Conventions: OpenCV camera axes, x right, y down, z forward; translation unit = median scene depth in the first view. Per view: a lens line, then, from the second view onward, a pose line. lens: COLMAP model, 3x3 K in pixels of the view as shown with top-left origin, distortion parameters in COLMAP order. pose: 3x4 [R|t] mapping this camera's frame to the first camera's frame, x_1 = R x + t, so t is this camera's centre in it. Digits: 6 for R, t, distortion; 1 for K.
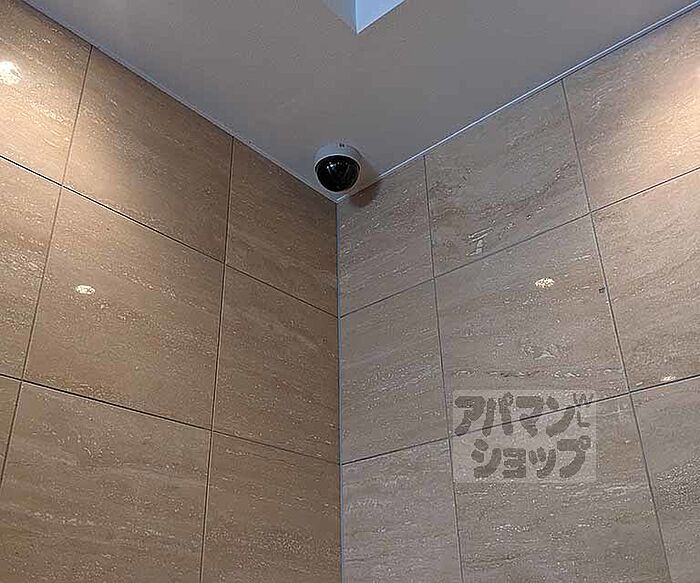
lens RADIAL K [[692.9, 0, 350.0], [0, 692.9, 291.5], [0, 0, 1]] dist [0.125155, -0.277411]
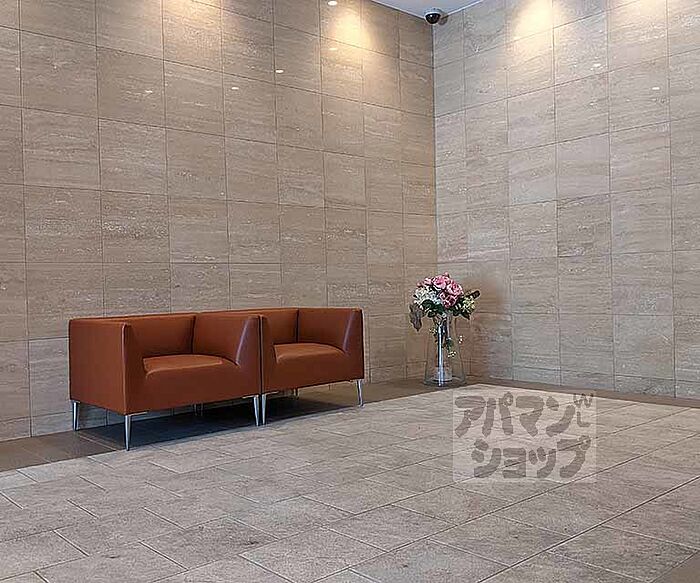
lens RADIAL K [[692.9, 0, 350.0], [0, 692.9, 291.5], [0, 0, 1]] dist [0.125155, -0.277411]
pose [[0.991579, -0.000509, -0.129501, 0.018512], [0.063820, 0.872051, 0.485237, -0.688908], [0.112684, -0.489415, 0.864740, -2.399736]]
